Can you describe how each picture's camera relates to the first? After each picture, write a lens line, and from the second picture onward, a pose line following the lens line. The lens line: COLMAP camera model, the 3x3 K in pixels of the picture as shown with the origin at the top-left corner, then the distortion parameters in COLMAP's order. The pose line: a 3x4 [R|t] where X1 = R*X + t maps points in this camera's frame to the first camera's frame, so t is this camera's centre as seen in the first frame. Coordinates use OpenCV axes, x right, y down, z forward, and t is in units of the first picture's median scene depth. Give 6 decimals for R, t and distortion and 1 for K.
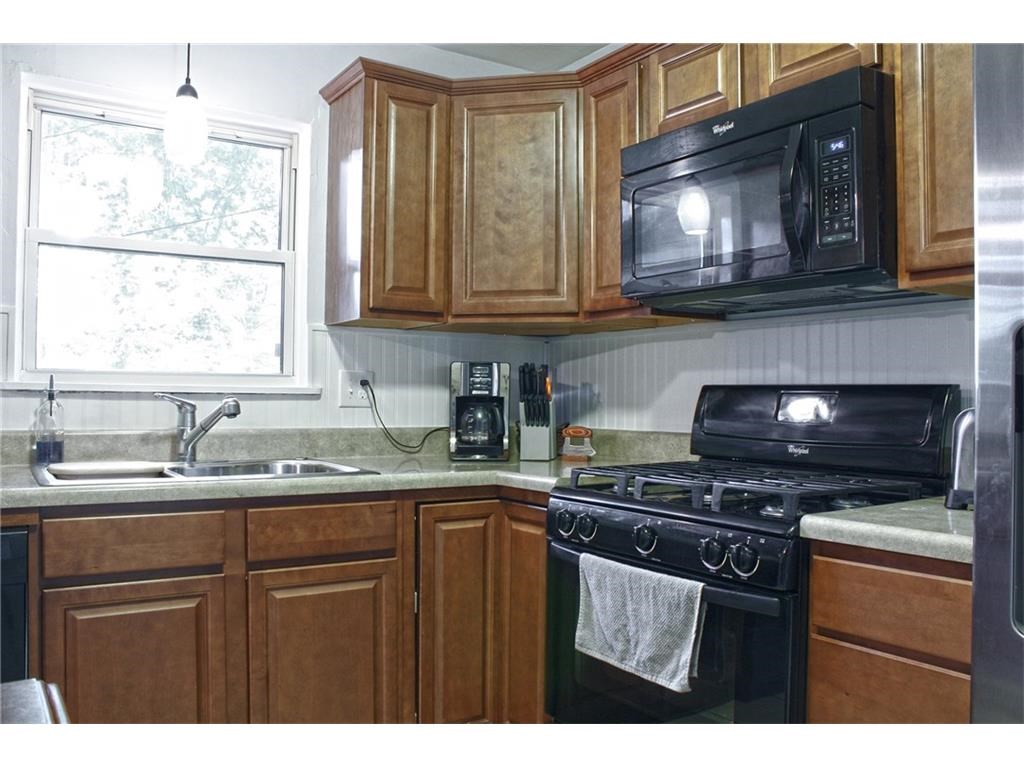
lens RADIAL K [[845.1, 0, 512.0], [0, 845.1, 384.0], [0, 0, 1]] dist [-0.176001, 0.162703]
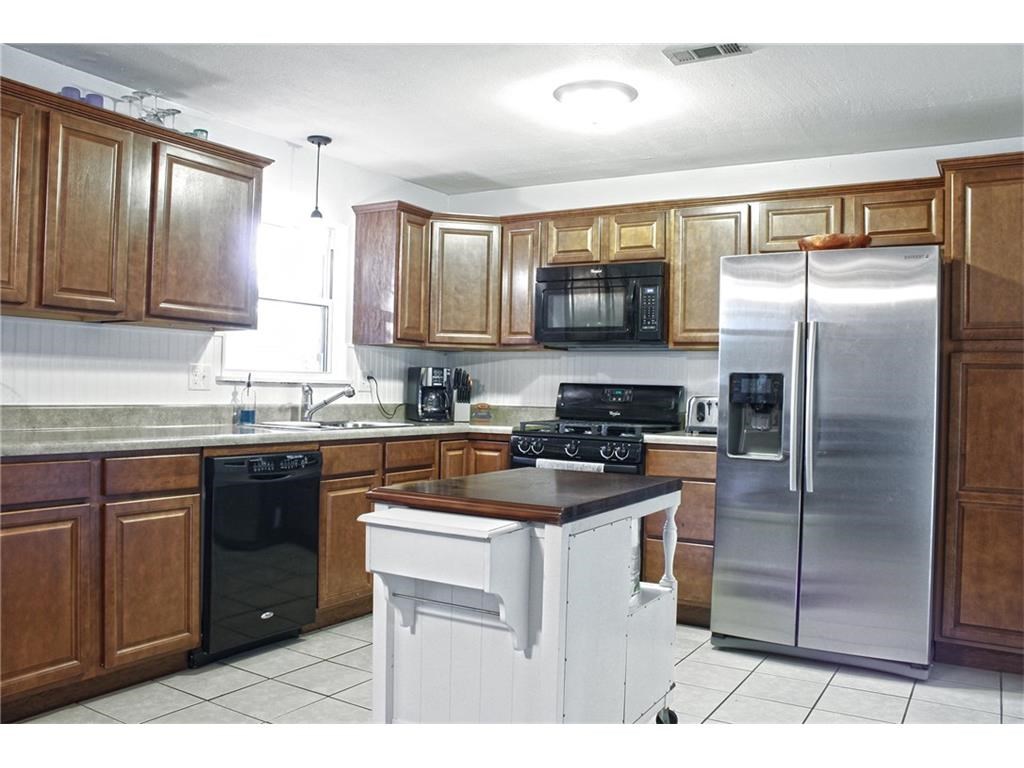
lens RADIAL K [[845.1, 0, 512.0], [0, 845.1, 384.0], [0, 0, 1]] dist [-0.176001, 0.162703]
pose [[0.902538, 0.013306, 0.430406, -0.783151], [-0.021880, 0.999648, 0.014978, -0.024860], [-0.430055, -0.022935, 0.902511, -0.825982]]
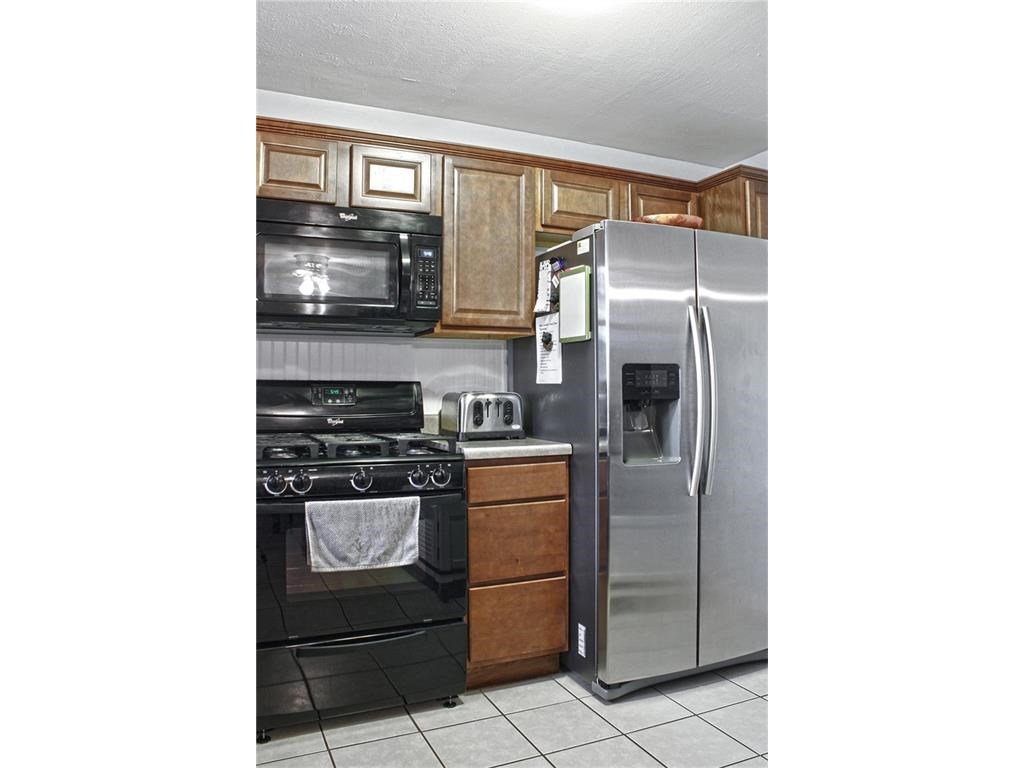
lens RADIAL K [[687.7, 0, 510.9], [0, 687.7, 369.0], [0, 0, 1]] dist [-0.149381, 0.073259]
pose [[0.151264, 0.020478, 0.988281, -0.797919], [-0.012286, 0.999747, -0.018835, -0.000763], [-0.988417, -0.009293, 0.151478, 0.411801]]
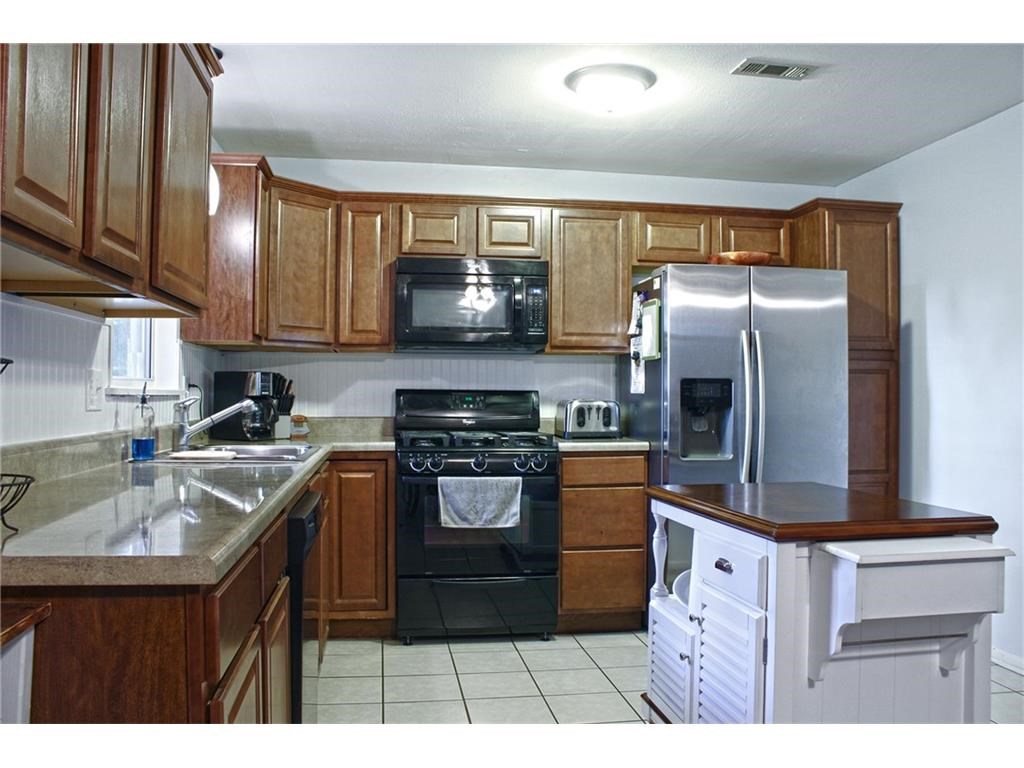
lens RADIAL K [[845.1, 0, 512.0], [0, 845.1, 384.0], [0, 0, 1]] dist [-0.176001, 0.162703]
pose [[0.416644, 0.003969, 0.909061, -1.339533], [-0.016071, 0.999866, 0.003001, -0.019324], [-0.908928, -0.015860, 0.416652, 0.026660]]
